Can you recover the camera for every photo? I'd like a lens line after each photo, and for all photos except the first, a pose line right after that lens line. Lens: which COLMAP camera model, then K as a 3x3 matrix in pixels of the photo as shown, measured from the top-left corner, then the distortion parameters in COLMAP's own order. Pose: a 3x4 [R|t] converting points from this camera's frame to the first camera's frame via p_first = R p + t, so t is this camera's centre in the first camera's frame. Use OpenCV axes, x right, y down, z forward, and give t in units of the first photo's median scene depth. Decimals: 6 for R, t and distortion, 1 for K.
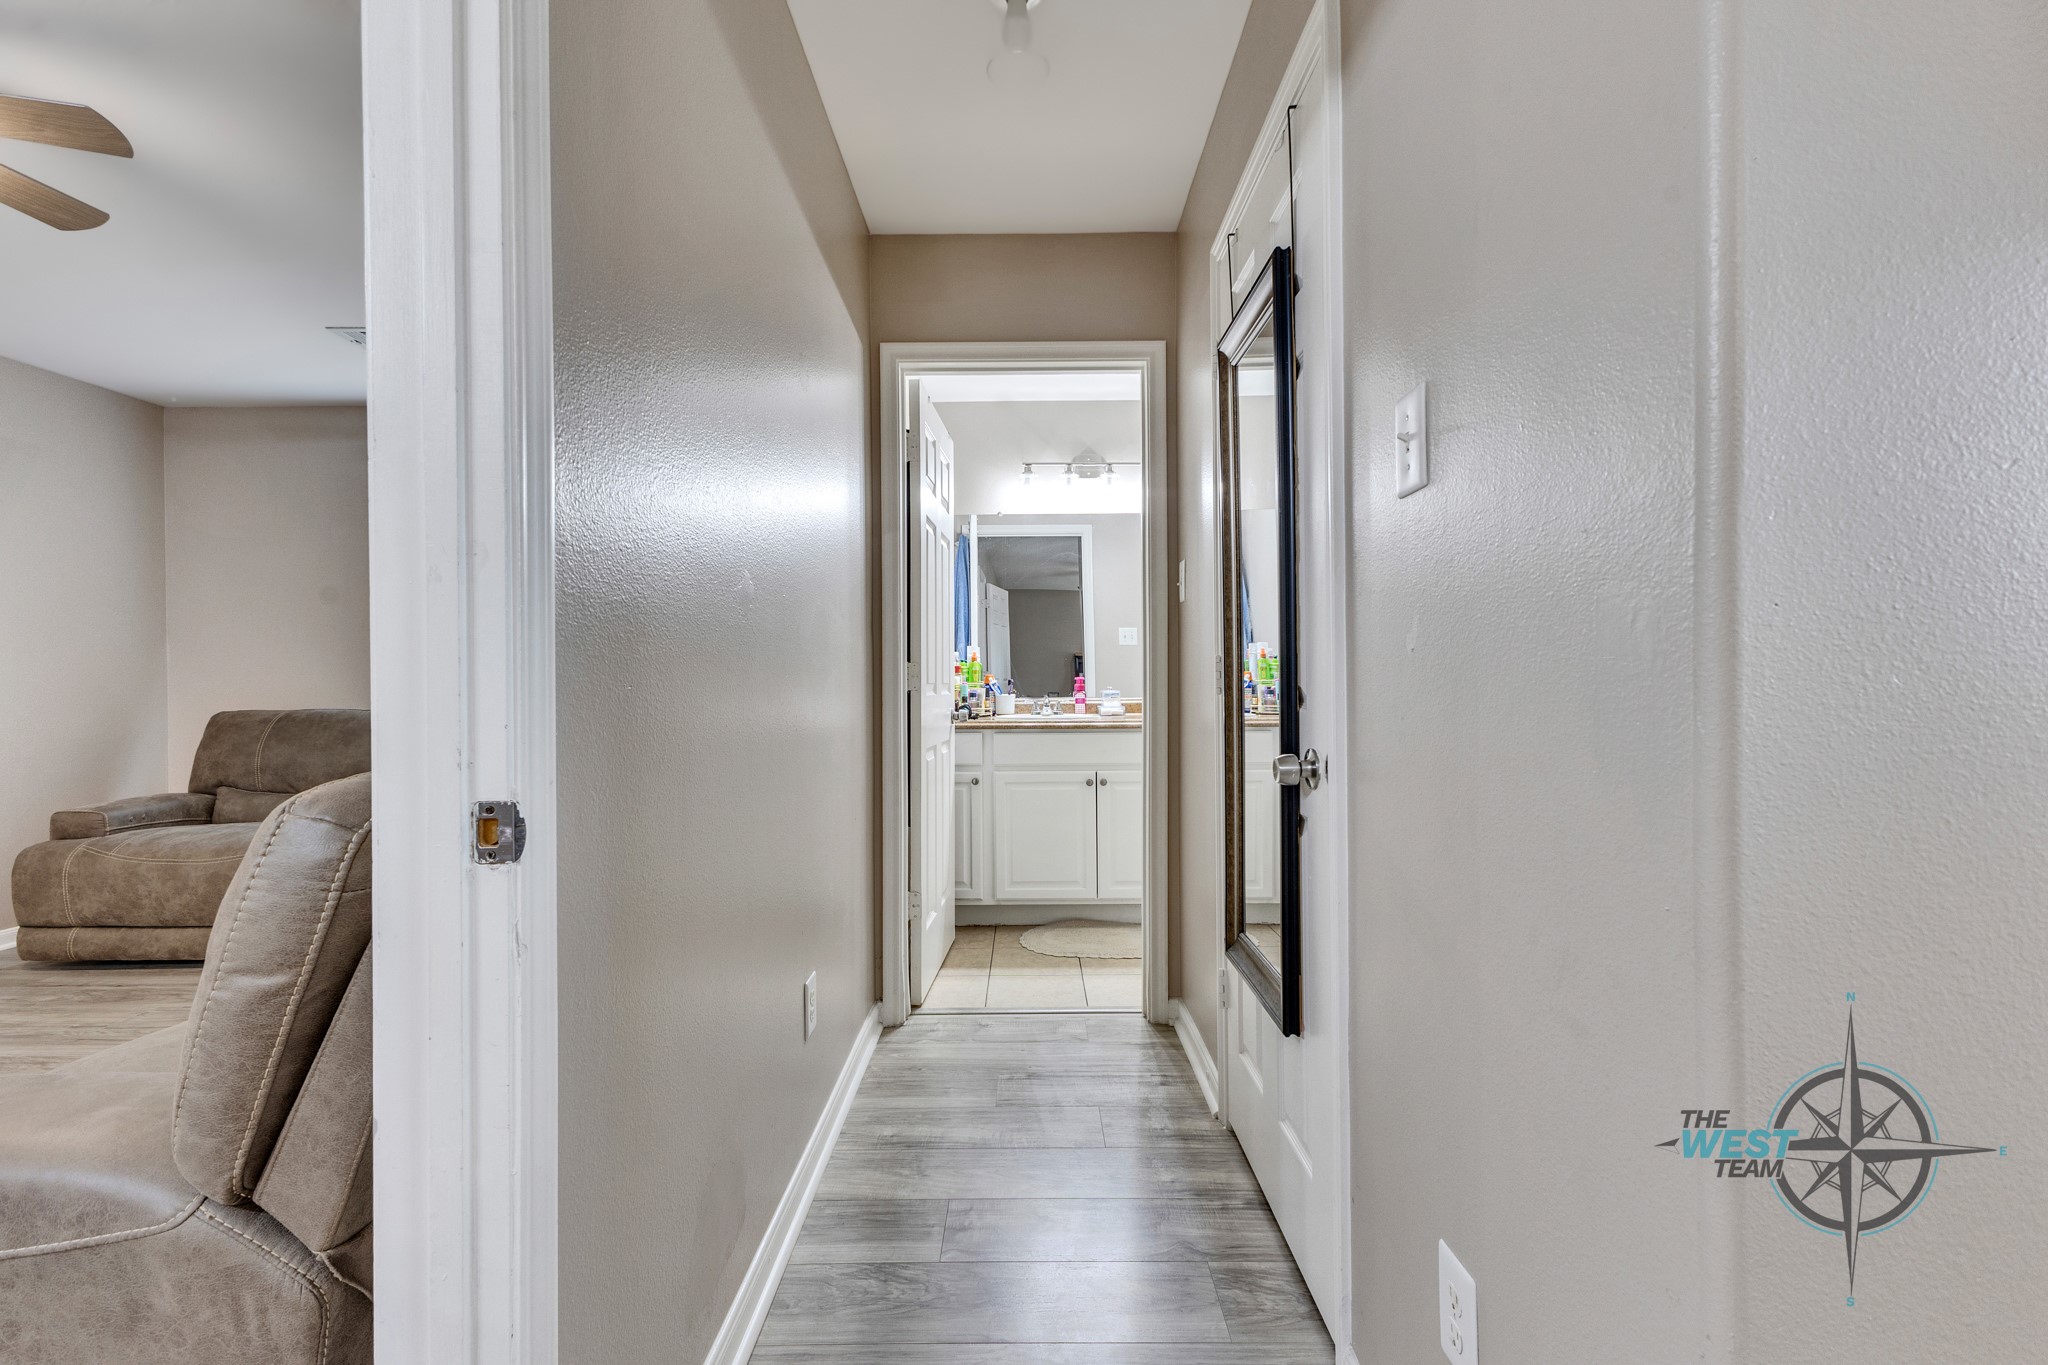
lens RADIAL K [[879.7, 0, 1020.0], [0, 879.7, 674.7], [0, 0, 1]] dist [0.015913, -0.004449]
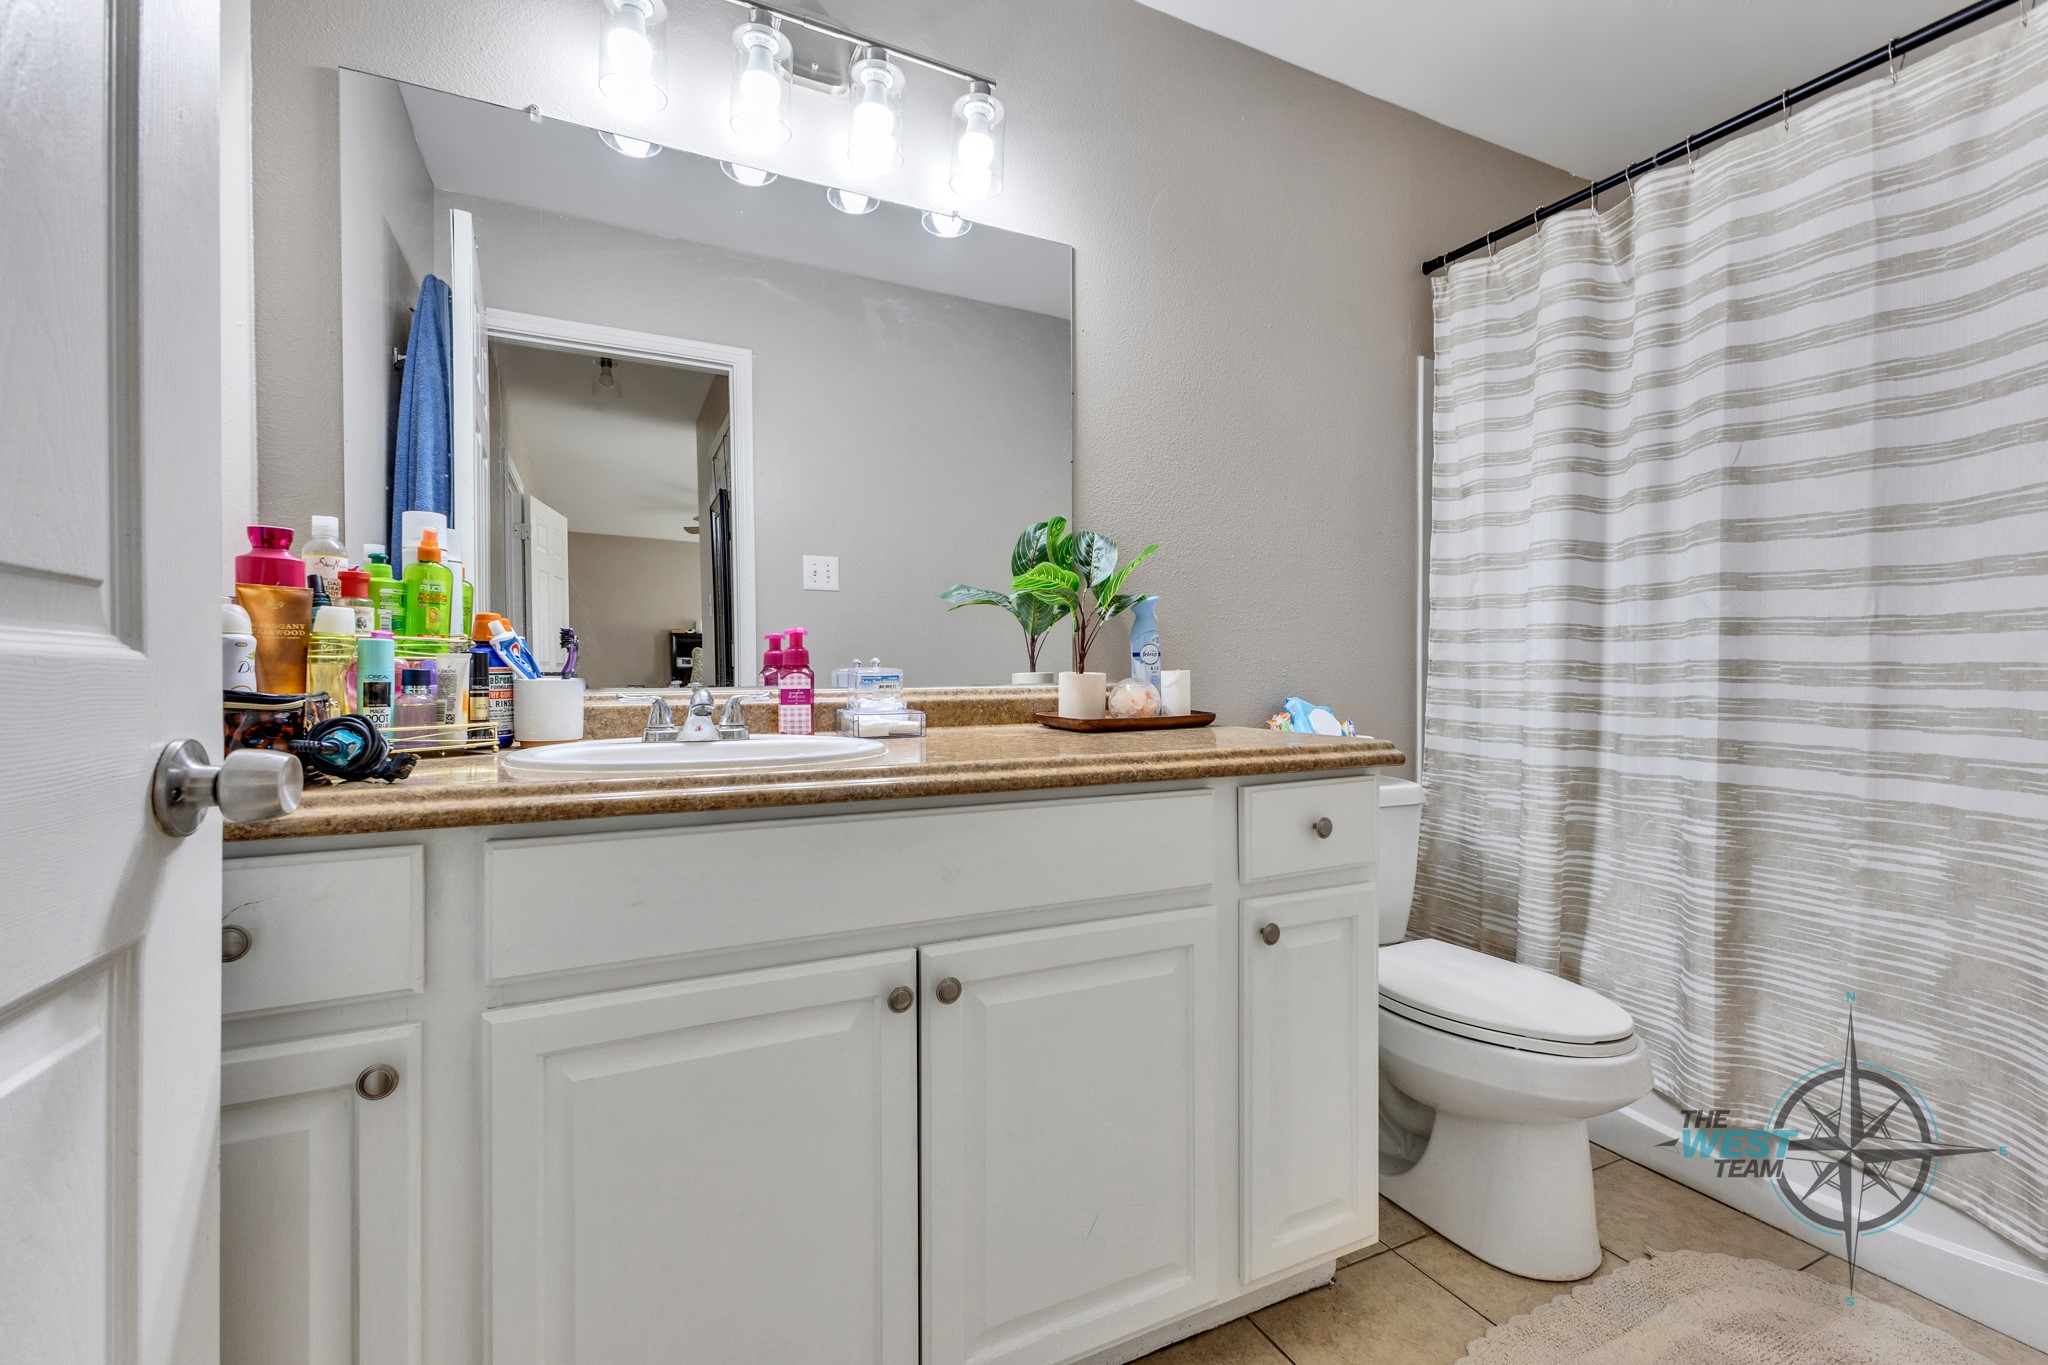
lens RADIAL K [[879.7, 0, 1019.7], [0, 879.7, 673.3], [0, 0, 1]] dist [0.015913, -0.004449]
pose [[0.895124, 0.005455, 0.445783, -0.007529], [-0.007333, 0.999970, 0.002487, 0.019563], [-0.445756, -0.005495, 0.895138, 0.664811]]
